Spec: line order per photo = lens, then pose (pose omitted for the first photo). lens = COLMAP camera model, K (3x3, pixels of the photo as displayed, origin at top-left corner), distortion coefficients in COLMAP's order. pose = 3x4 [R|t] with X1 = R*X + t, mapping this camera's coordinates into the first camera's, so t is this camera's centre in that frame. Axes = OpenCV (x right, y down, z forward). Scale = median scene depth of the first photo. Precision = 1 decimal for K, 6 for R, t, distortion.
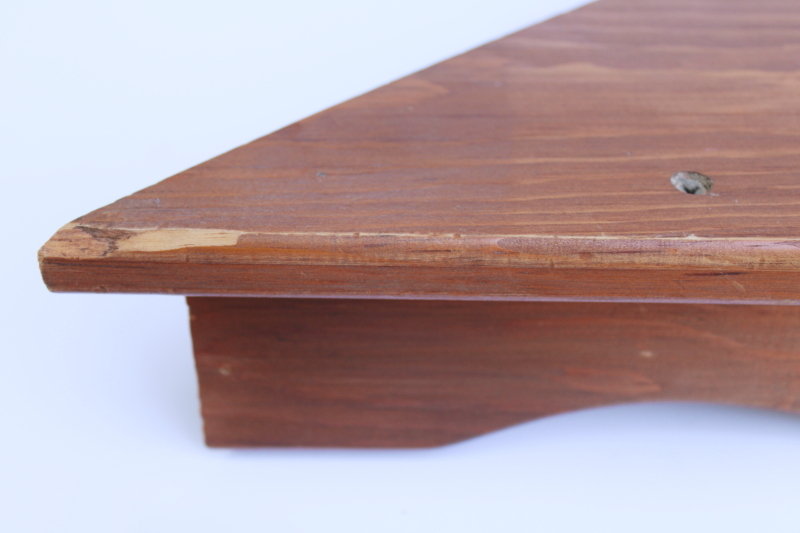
lens RADIAL K [[1196.5, 0, 400.0], [0, 1196.5, 266.5], [0, 0, 1]] dist [-0.014297, -0.012738]
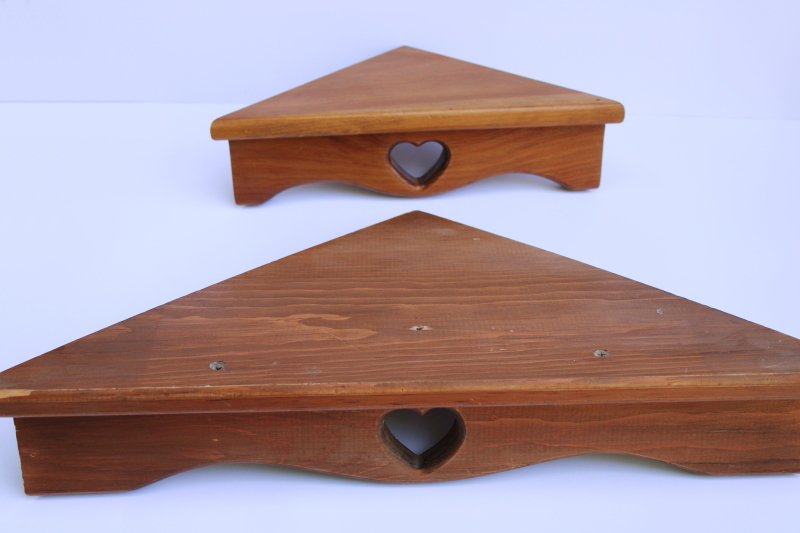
lens RADIAL K [[1391.3, 0, 400.0], [0, 1391.3, 266.5], [0, 0, 1]] dist [0.143488, 0.026760]
pose [[0.999596, -0.026758, 0.009610, 0.611616], [0.027955, 0.986621, -0.160619, 0.208304], [-0.005184, 0.160823, 0.986970, -1.947112]]
